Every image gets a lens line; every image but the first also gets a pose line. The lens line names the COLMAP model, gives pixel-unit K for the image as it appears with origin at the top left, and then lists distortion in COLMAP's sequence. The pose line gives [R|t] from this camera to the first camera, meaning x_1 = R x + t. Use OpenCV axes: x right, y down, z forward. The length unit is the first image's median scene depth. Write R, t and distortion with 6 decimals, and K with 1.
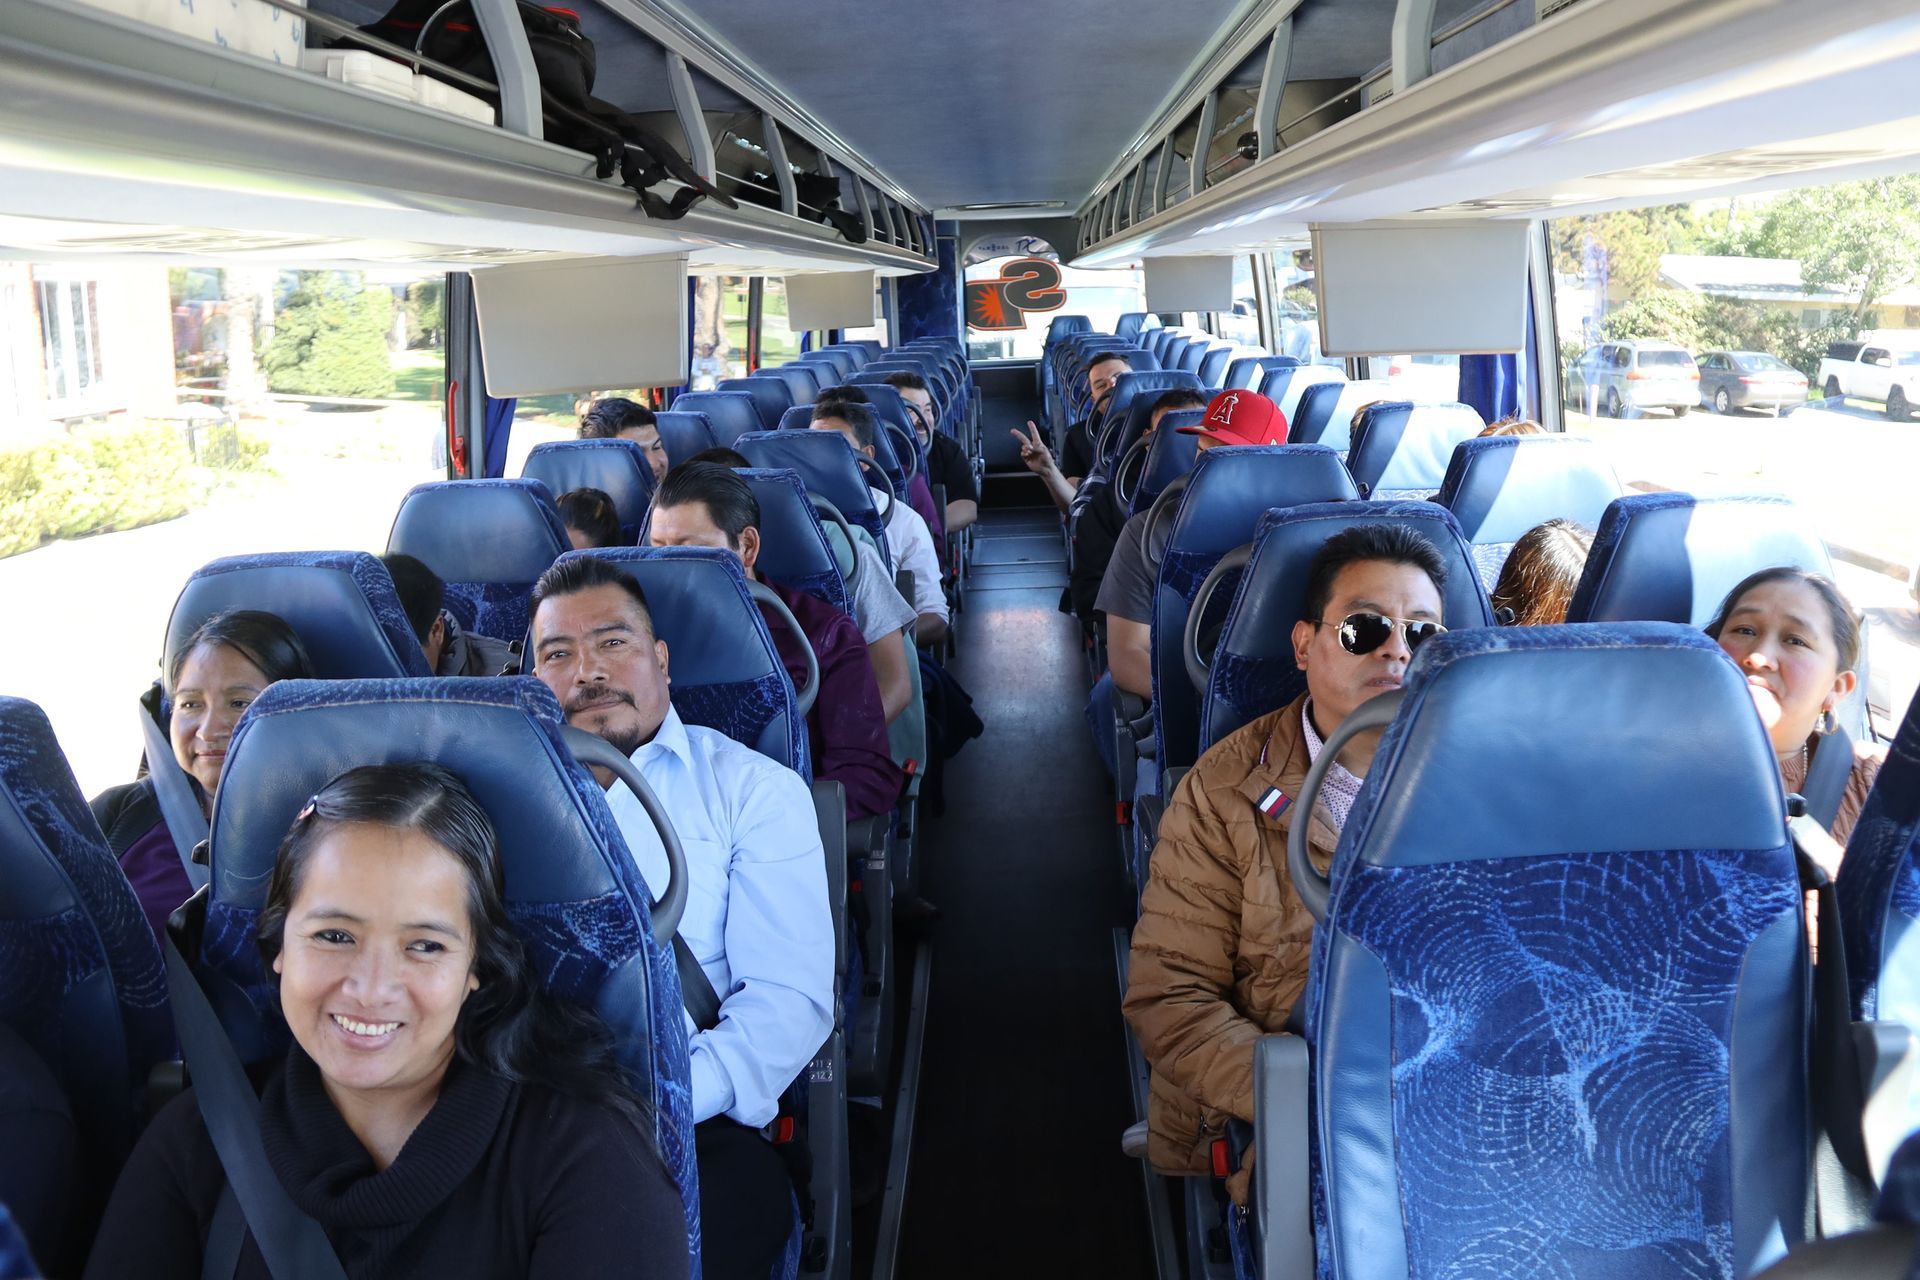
lens RADIAL K [[1606.1, 0, 994.2], [0, 1606.1, 645.6], [0, 0, 1]] dist [-0.191298, 0.171264]
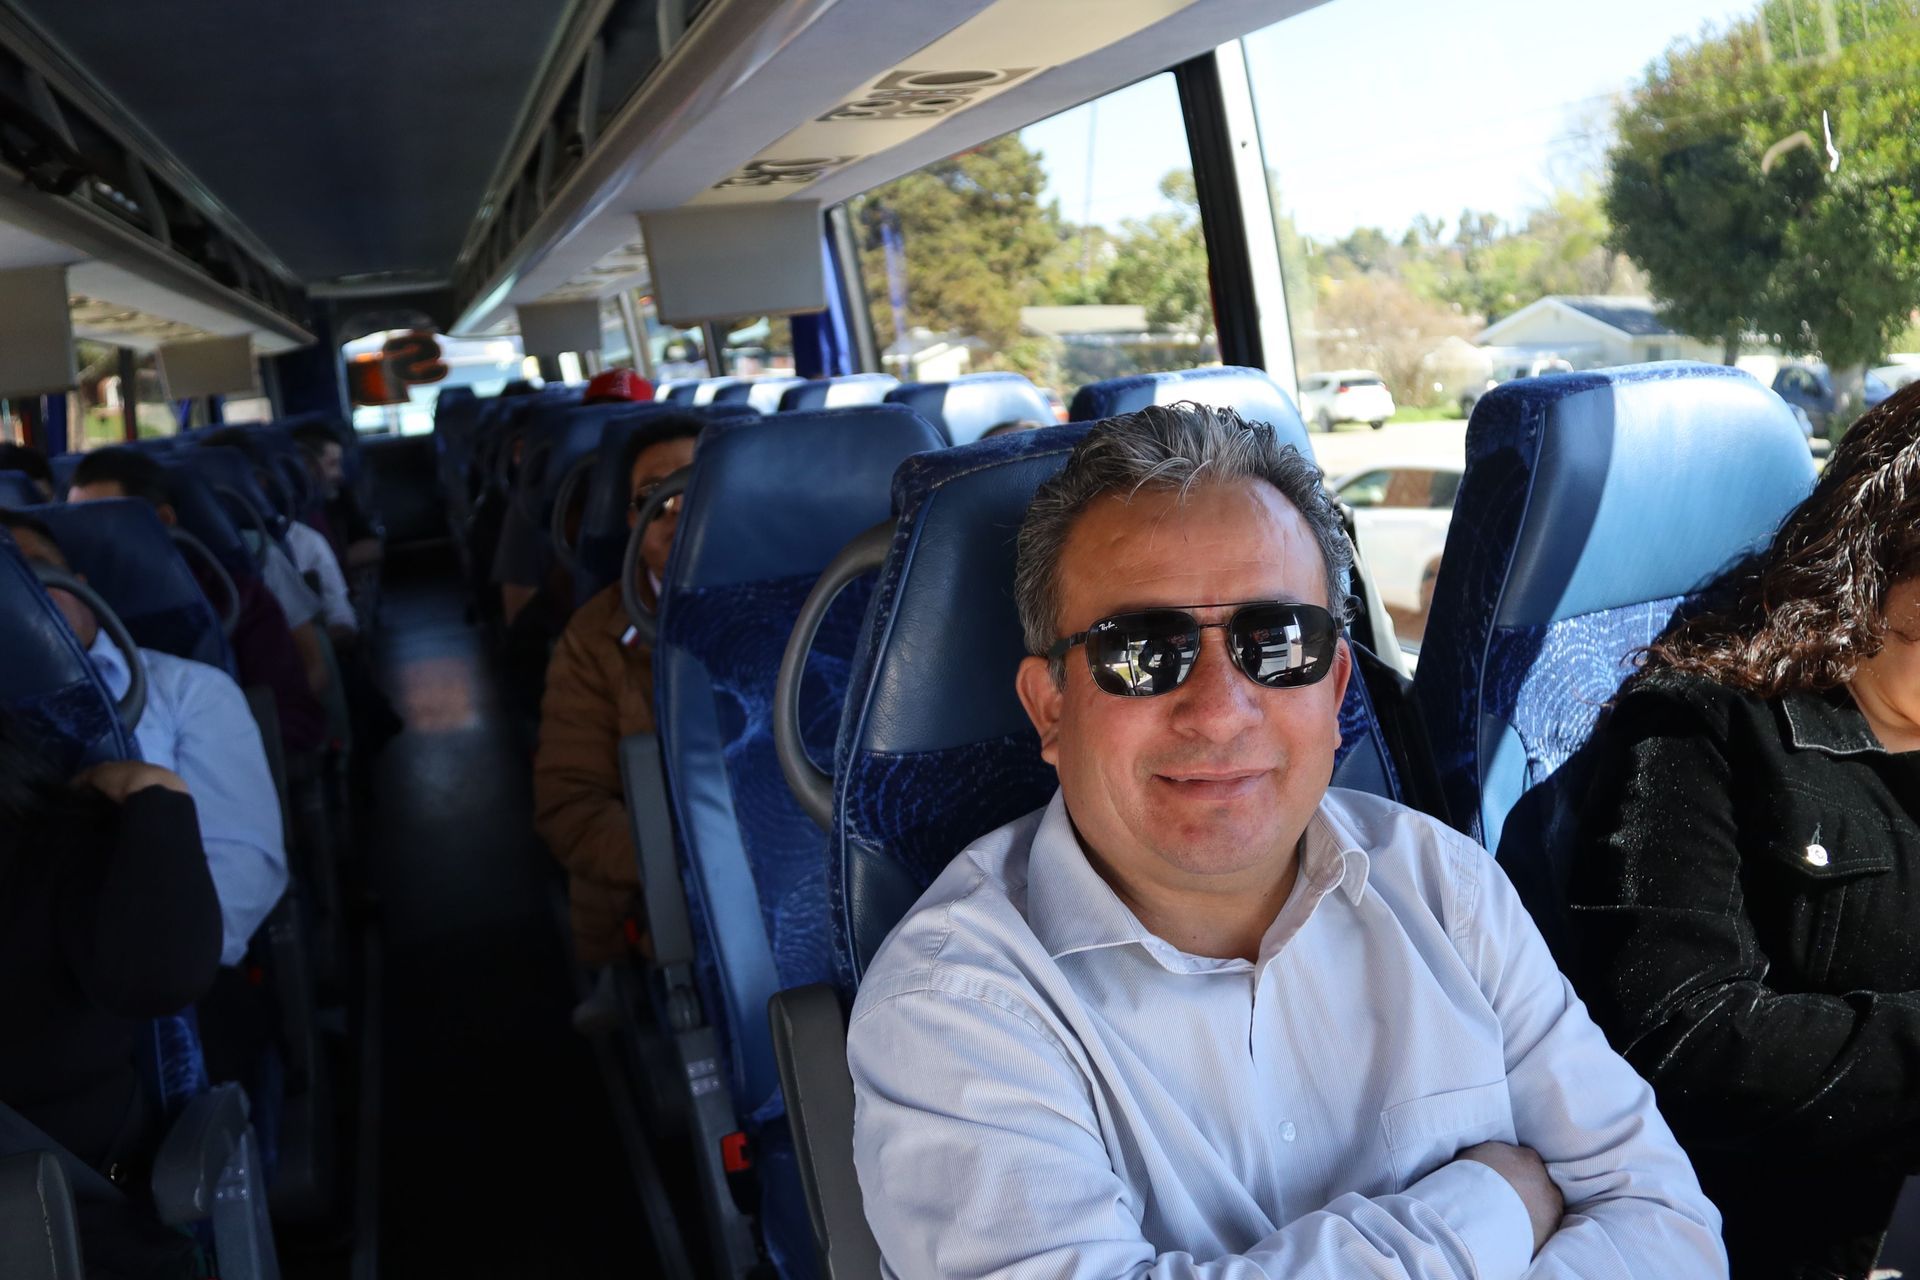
lens RADIAL K [[1606.1, 0, 994.2], [0, 1606.1, 645.6], [0, 0, 1]] dist [-0.191298, 0.171264]
pose [[0.930697, -0.110921, 0.348569, 0.003282], [0.129384, 0.991139, -0.030064, 0.158787], [-0.342145, 0.073079, 0.936801, -0.221502]]
